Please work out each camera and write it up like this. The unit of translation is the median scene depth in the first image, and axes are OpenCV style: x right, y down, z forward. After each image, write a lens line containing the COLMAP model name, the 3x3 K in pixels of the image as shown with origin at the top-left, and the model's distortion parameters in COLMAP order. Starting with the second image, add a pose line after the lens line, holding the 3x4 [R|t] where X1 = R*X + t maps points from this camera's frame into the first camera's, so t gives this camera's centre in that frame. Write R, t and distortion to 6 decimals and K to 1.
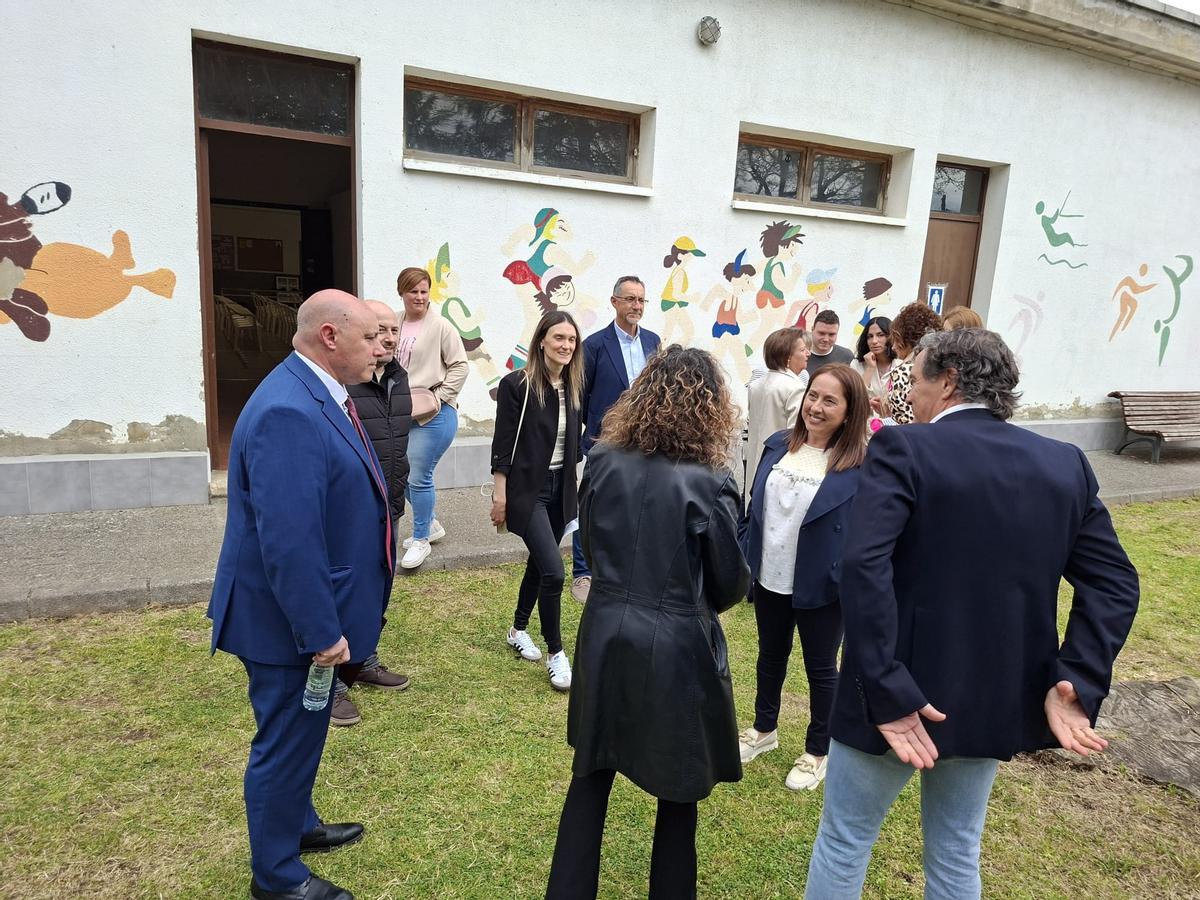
lens RADIAL K [[858.8, 0, 603.1], [0, 858.8, 453.8], [0, 0, 1]] dist [0.063513, -0.074321]
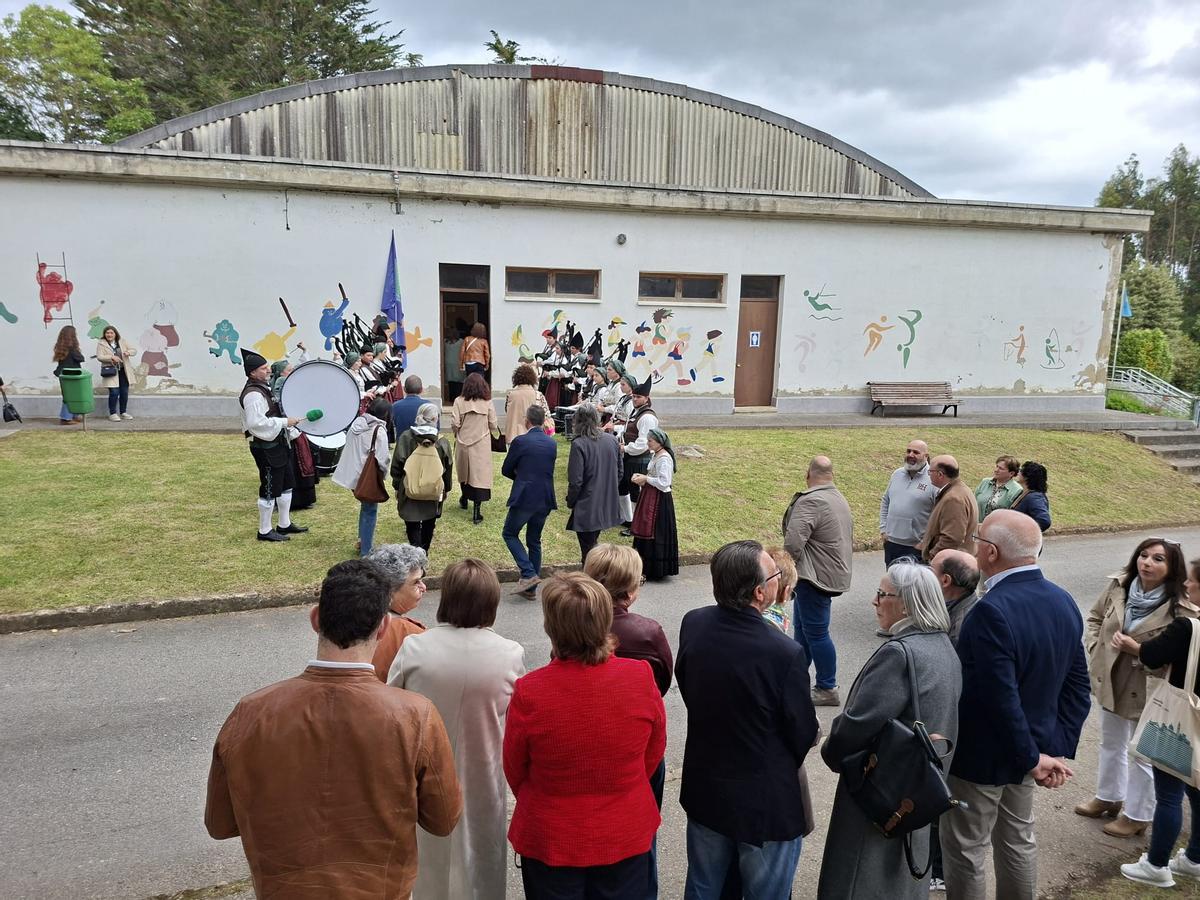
lens RADIAL K [[858.8, 0, 596.2], [0, 858.8, 484.7], [0, 0, 1]] dist [0.063513, -0.074321]
pose [[0.978549, -0.003629, -0.205983, 0.510891], [-0.002353, 0.999583, -0.028791, 0.286443], [0.206002, 0.028658, 0.978132, -1.346793]]
